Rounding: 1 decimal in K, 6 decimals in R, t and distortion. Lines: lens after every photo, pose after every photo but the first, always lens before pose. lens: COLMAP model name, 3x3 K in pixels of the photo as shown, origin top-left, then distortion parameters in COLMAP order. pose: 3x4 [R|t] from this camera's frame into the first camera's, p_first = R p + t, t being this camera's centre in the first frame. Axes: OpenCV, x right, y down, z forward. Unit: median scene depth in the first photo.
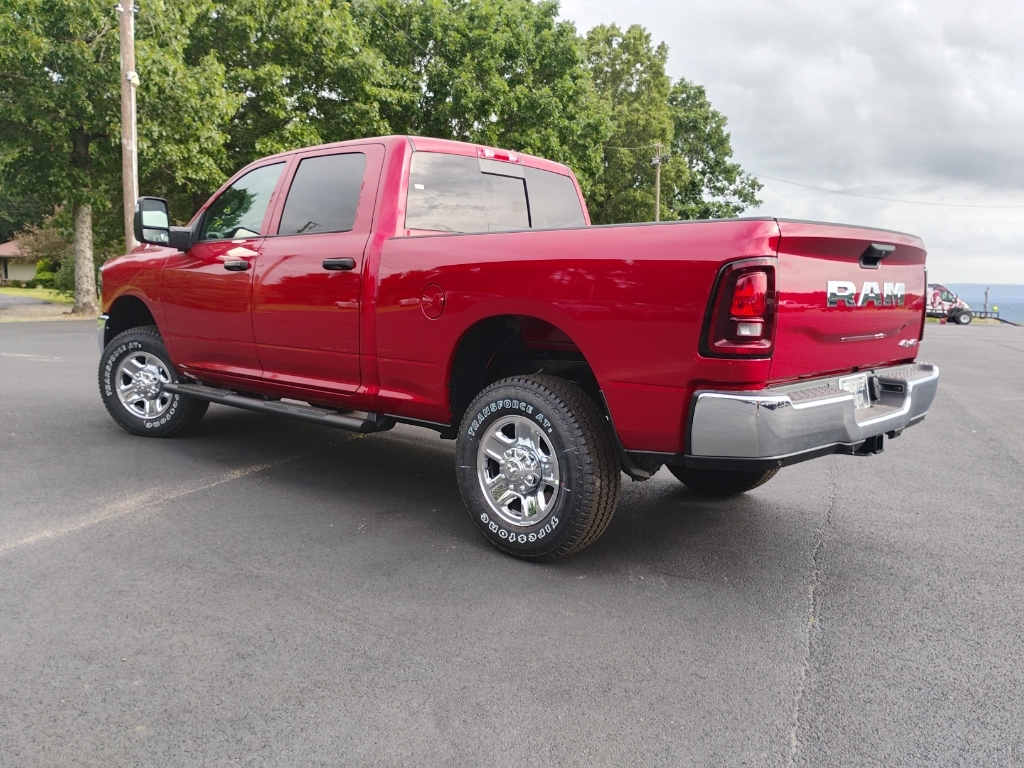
lens RADIAL K [[872.4, 0, 512.0], [0, 872.4, 384.0], [0, 0, 1]] dist [0.091262, -0.131293]
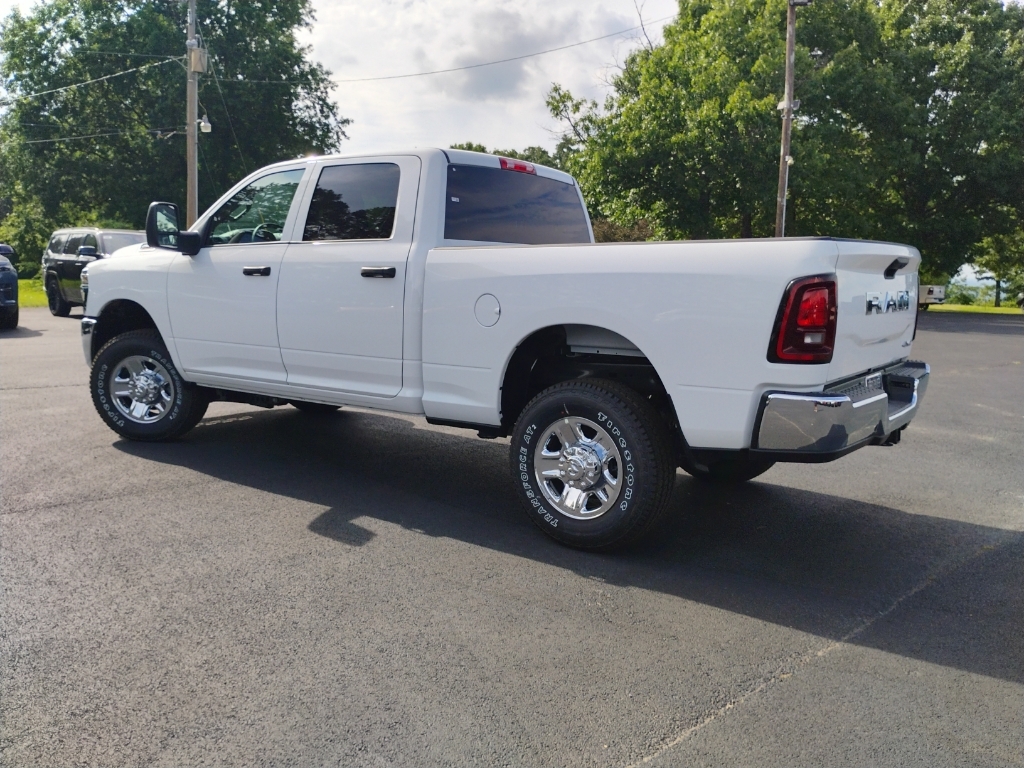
lens RADIAL K [[872.4, 0, 512.0], [0, 872.4, 384.0], [0, 0, 1]] dist [0.091262, -0.131293]
pose [[0.992461, -0.018181, 0.121202, -0.193740], [0.016102, 0.999706, 0.018109, -0.023498], [-0.121495, -0.016021, 0.992463, -0.055703]]
